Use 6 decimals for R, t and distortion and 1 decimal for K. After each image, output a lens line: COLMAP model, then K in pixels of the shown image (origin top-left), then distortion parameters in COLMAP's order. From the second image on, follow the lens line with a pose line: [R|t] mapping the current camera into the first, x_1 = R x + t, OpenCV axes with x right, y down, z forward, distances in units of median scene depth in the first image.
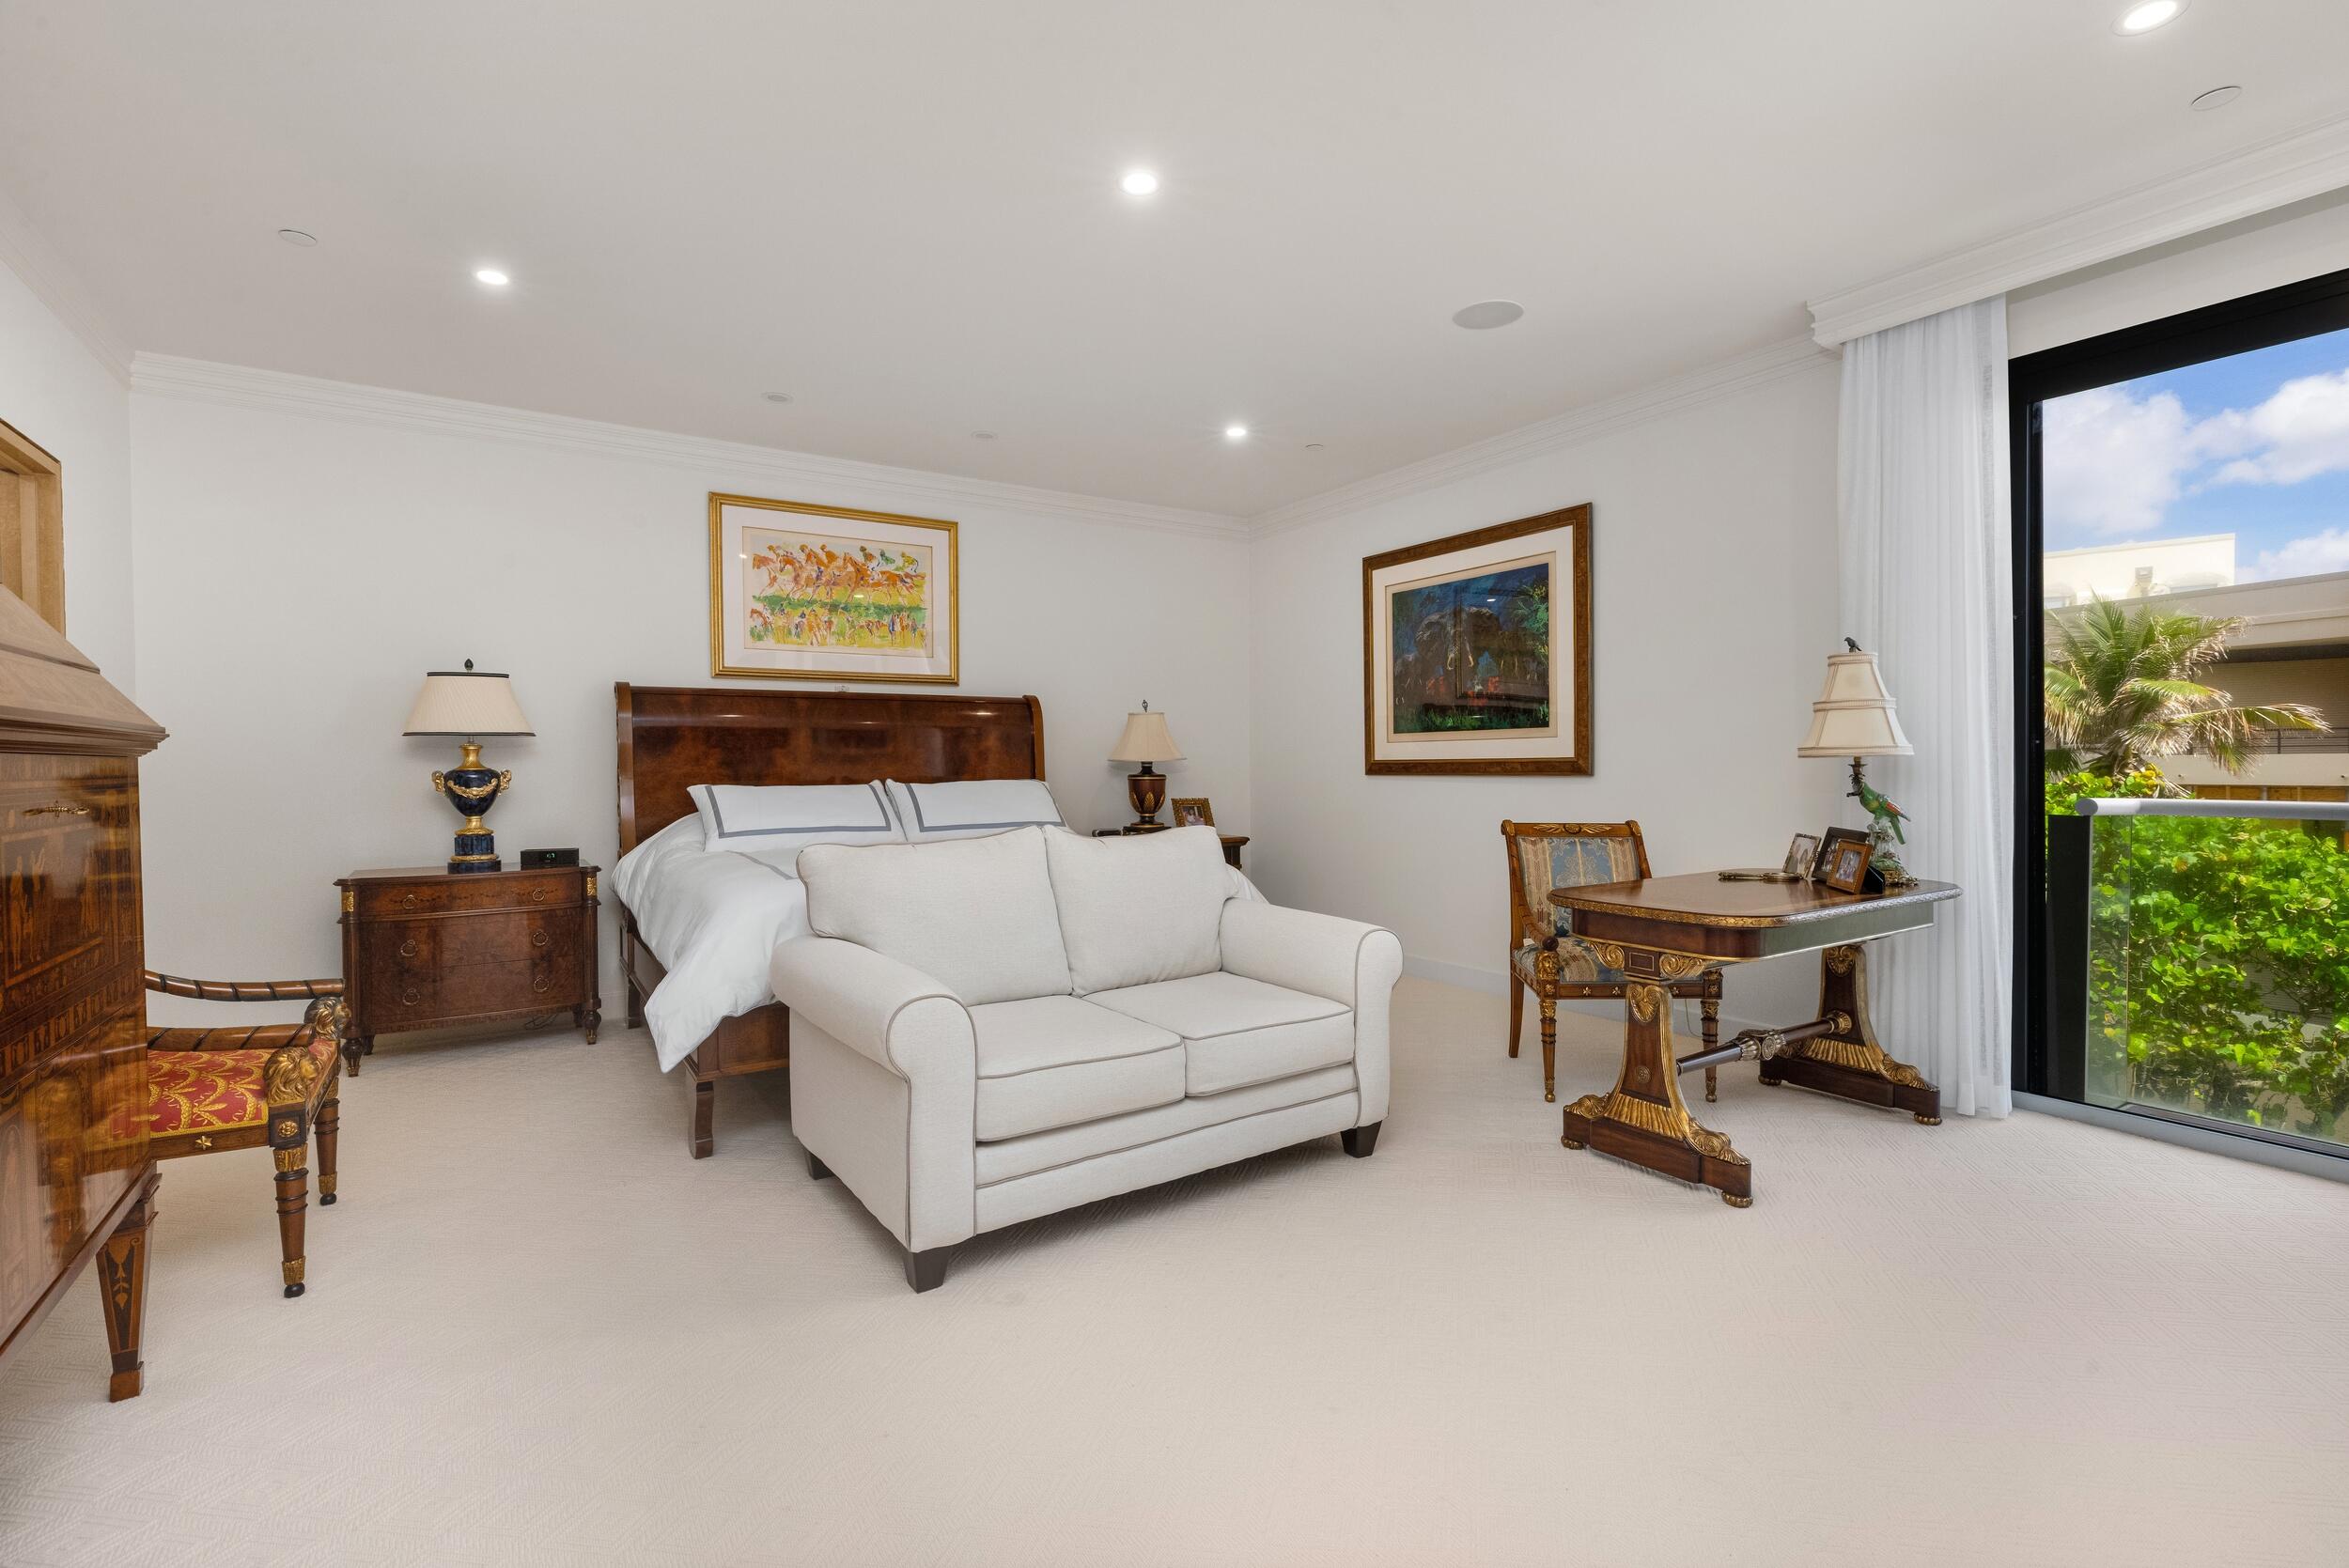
lens RADIAL K [[1080.3, 0, 1171.3], [0, 1080.3, 770.9], [0, 0, 1]] dist [0.001453, -0.000149]
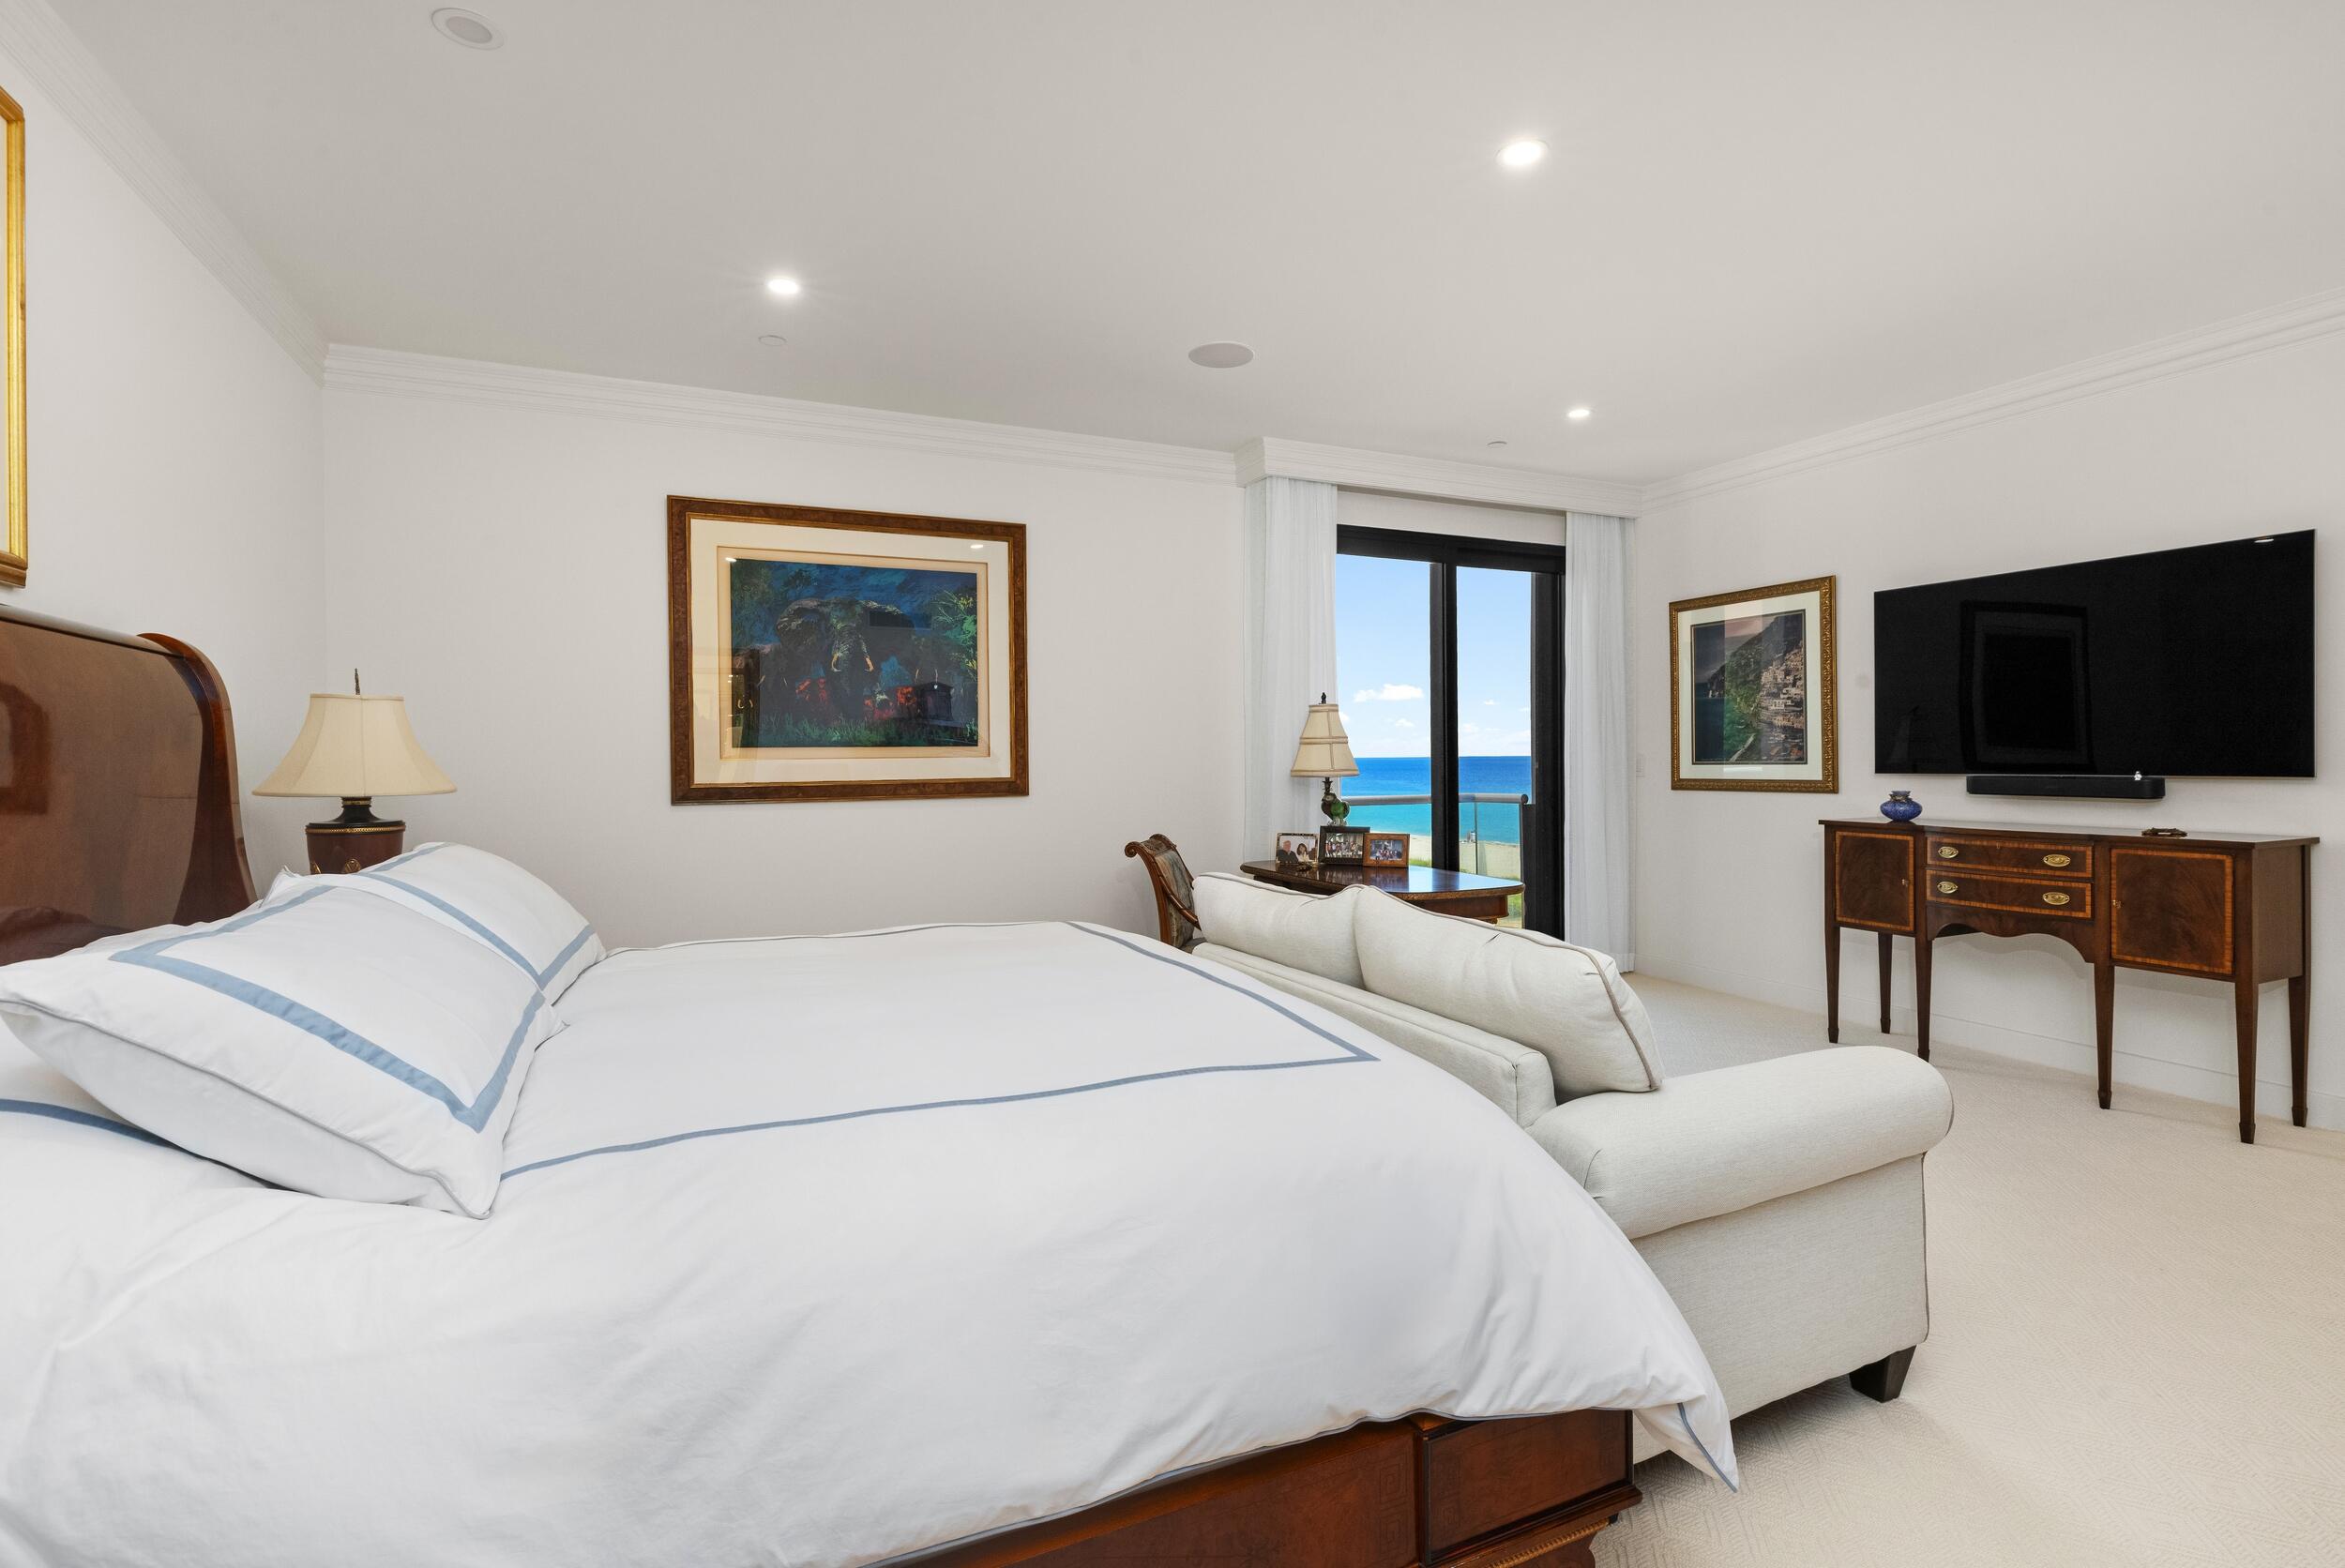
lens RADIAL K [[1078.4, 0, 1169.2], [0, 1078.4, 774.5], [0, 0, 1]] dist [0.001453, -0.000149]
pose [[0.144524, -0.008508, 0.989465, -0.552800], [0.015197, 0.999864, 0.006377, -0.018398], [-0.989385, 0.014115, 0.144634, 0.679930]]
